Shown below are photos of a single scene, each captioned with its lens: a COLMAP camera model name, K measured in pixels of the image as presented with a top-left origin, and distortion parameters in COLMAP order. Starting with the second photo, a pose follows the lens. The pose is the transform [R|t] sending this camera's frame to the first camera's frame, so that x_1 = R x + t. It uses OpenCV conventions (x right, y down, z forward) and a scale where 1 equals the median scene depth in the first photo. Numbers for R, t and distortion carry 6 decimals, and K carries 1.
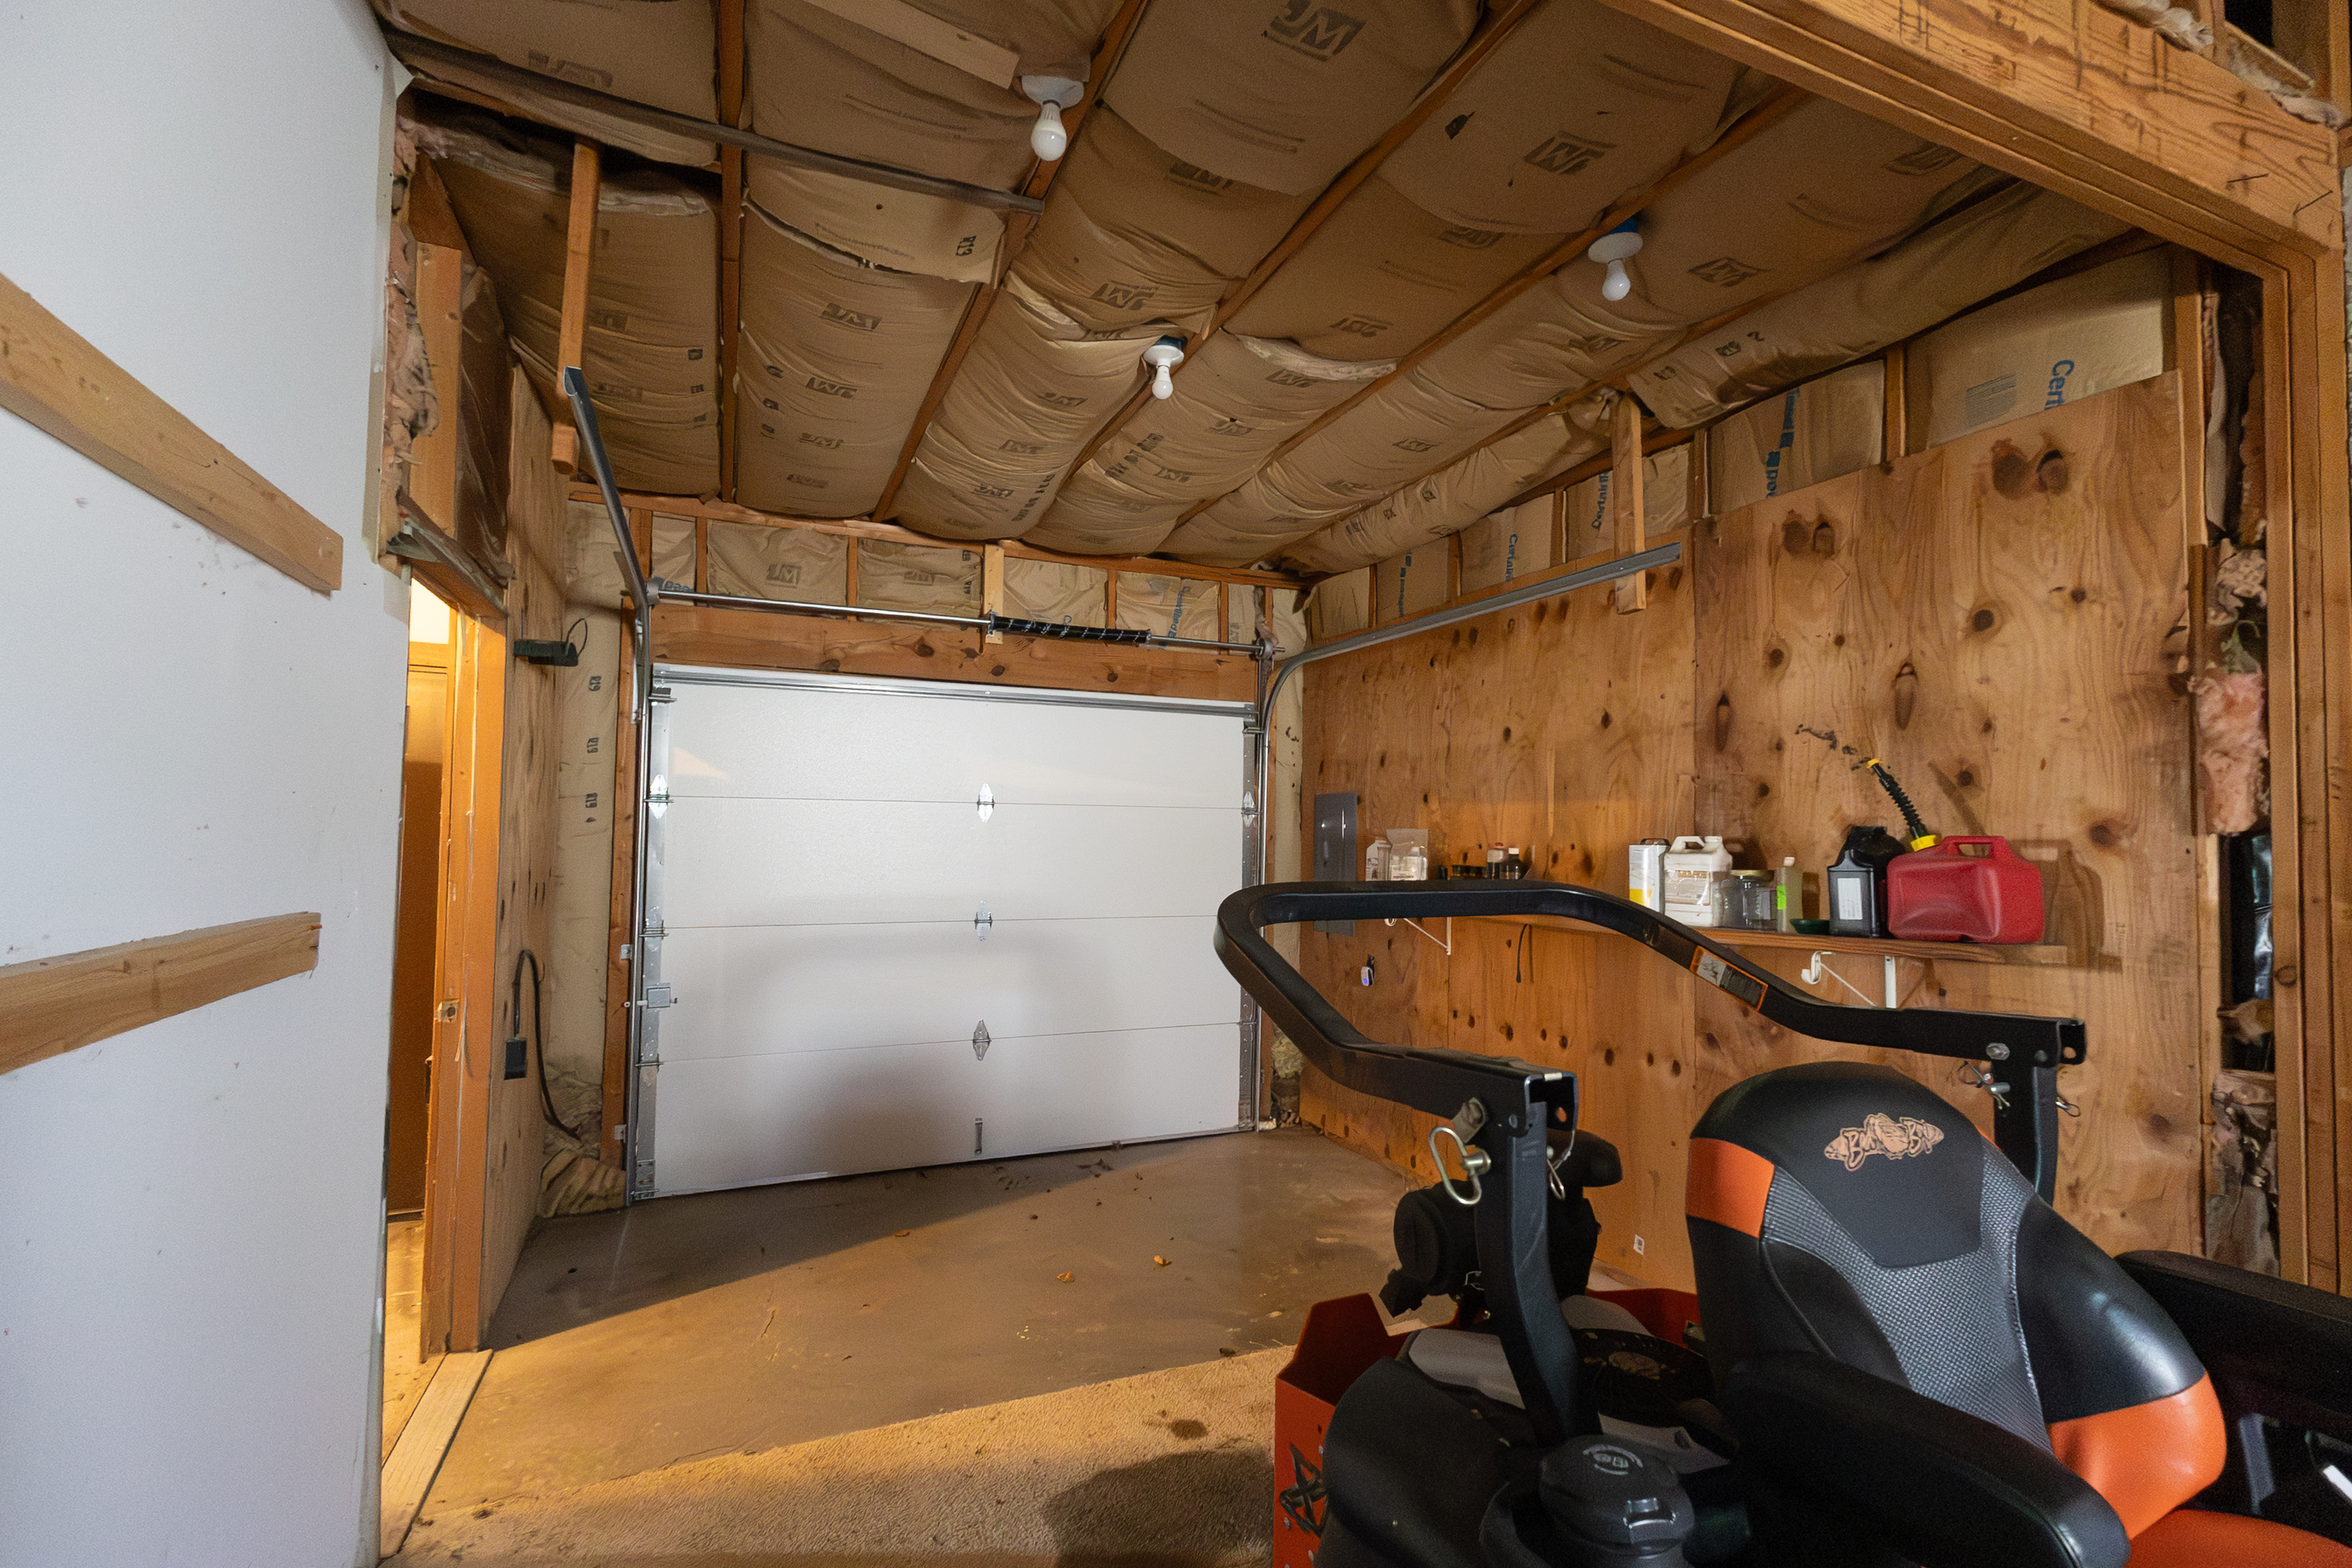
lens RADIAL K [[1050.6, 0, 1176.0], [0, 1050.6, 784.0], [0, 0, 1]] dist [-0.000432, 0.000007]
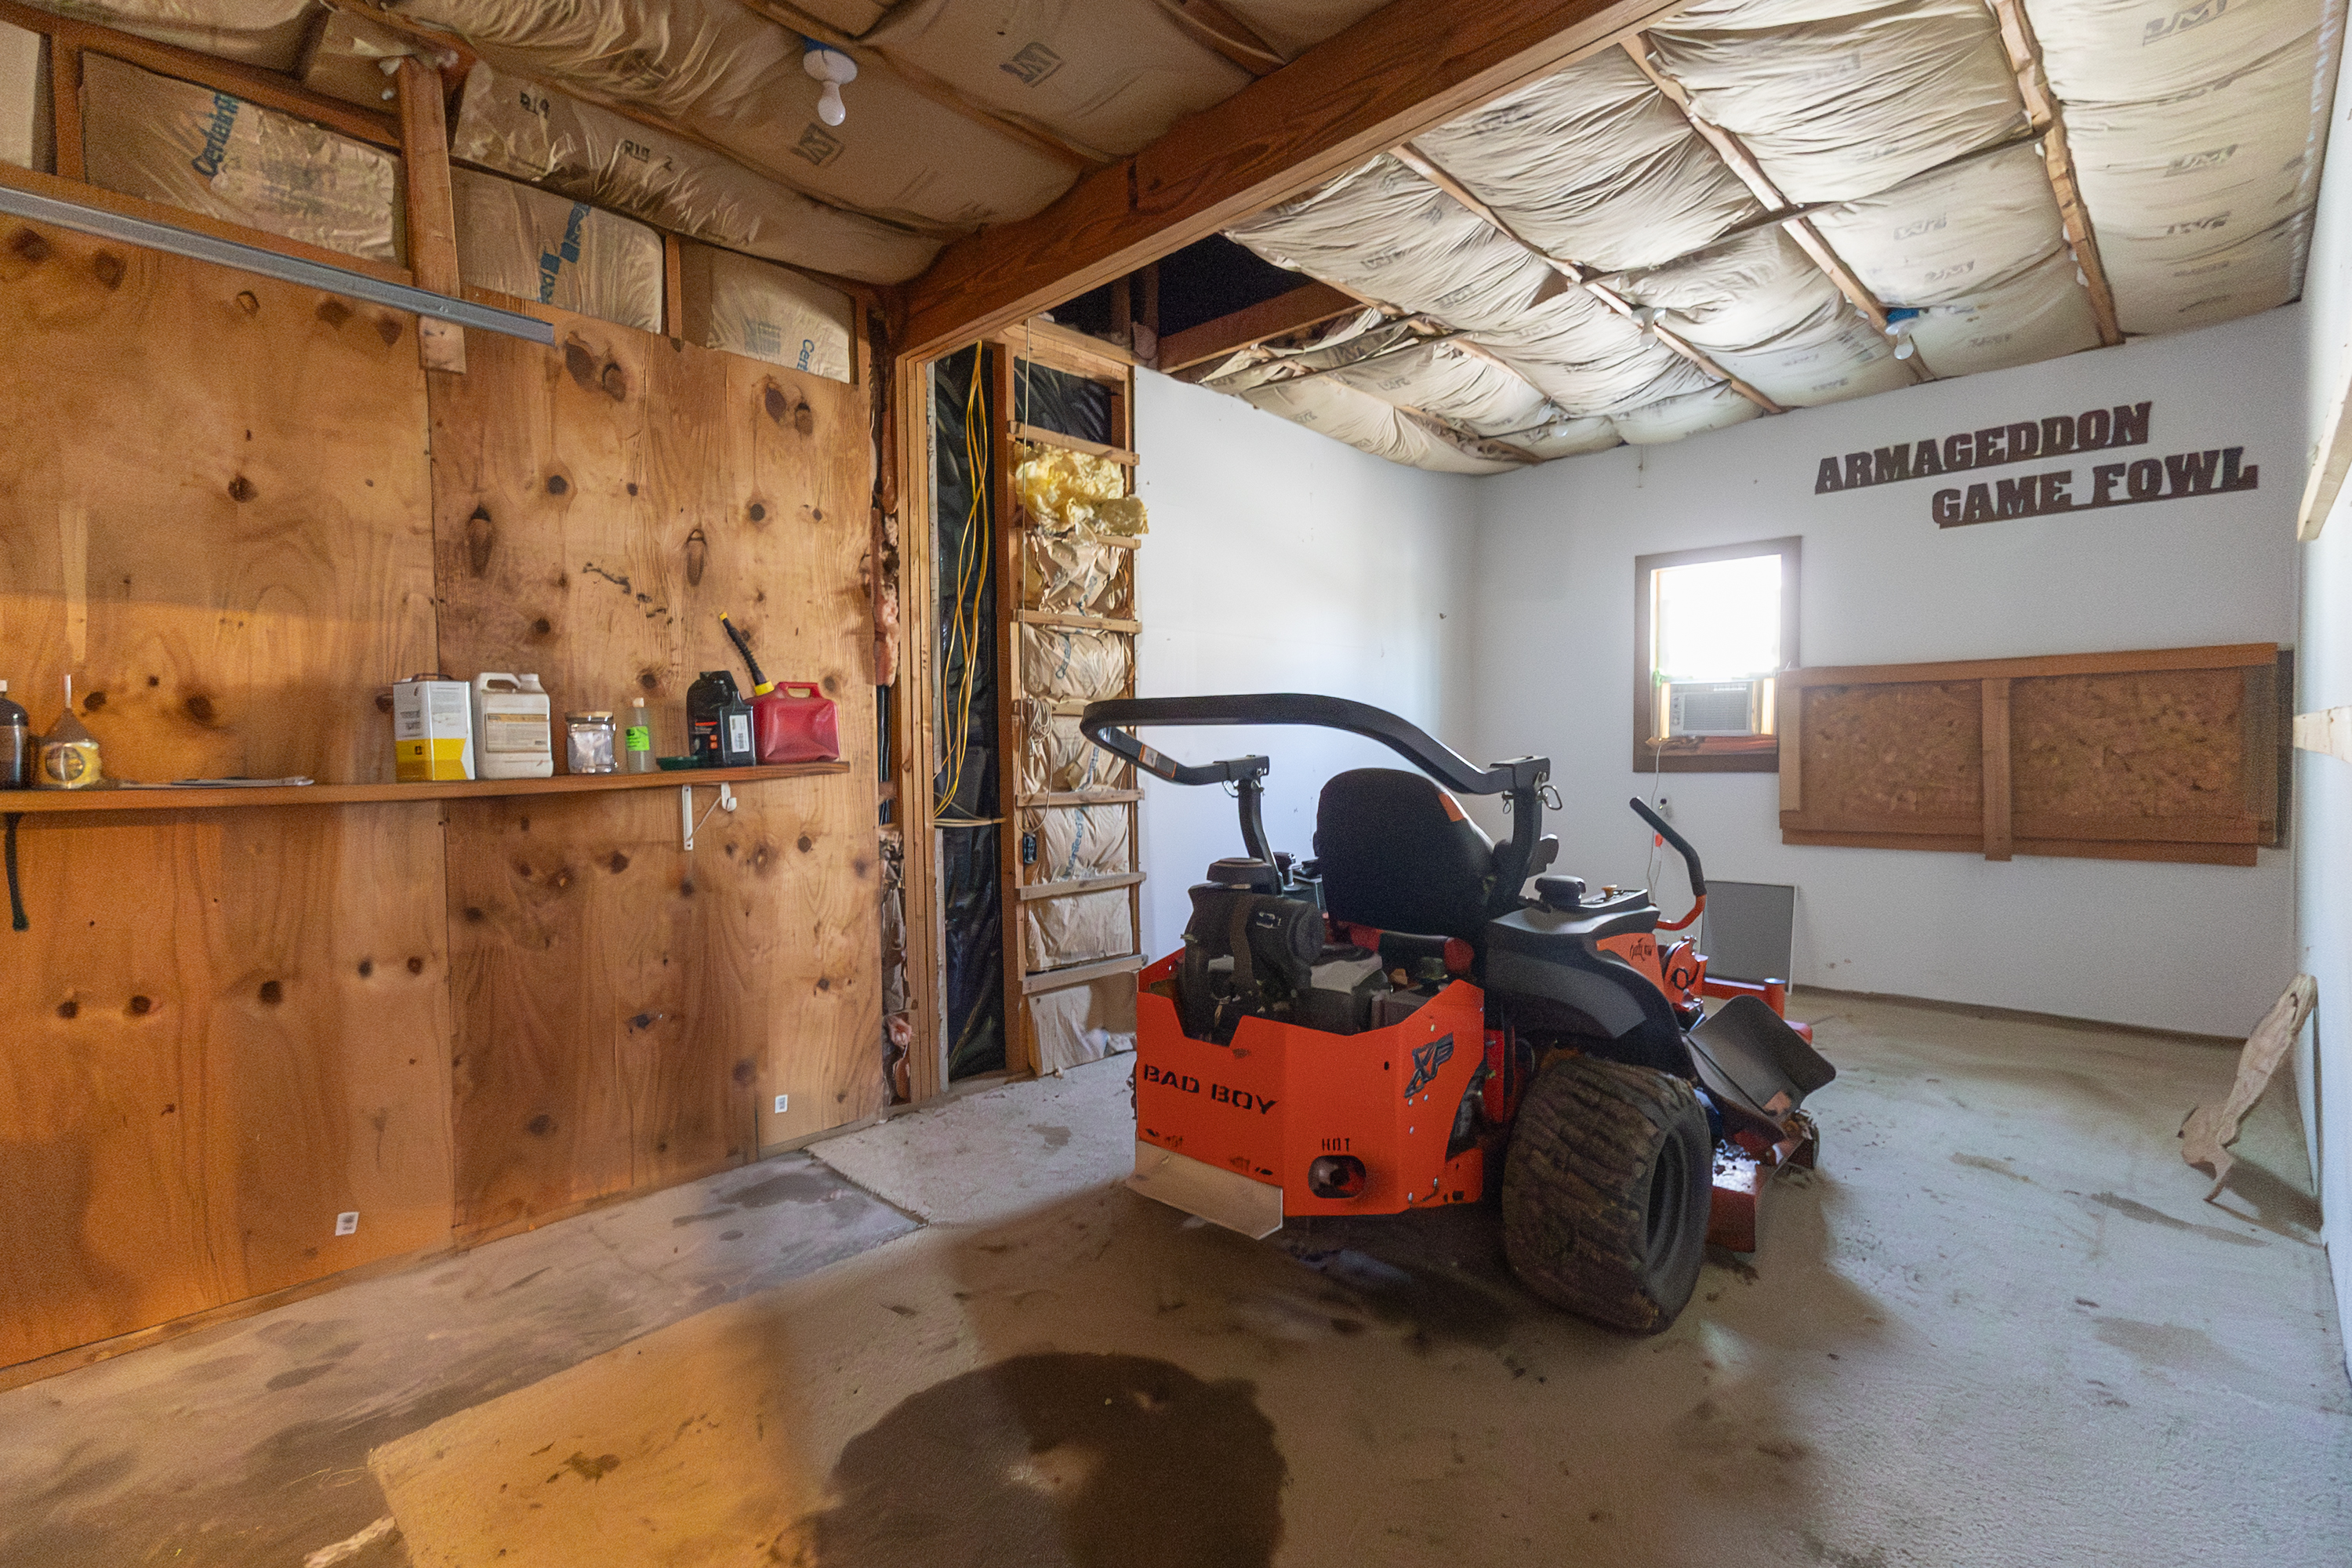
lens RADIAL K [[1086.3, 0, 1176.0], [0, 1086.3, 784.0], [0, 0, 1]] dist [0.030024, 0.000313]
pose [[-0.382186, -0.041247, 0.923165, -0.582537], [-0.039106, 0.998830, 0.028437, 0.101438], [-0.923258, -0.025233, -0.383352, 0.915164]]
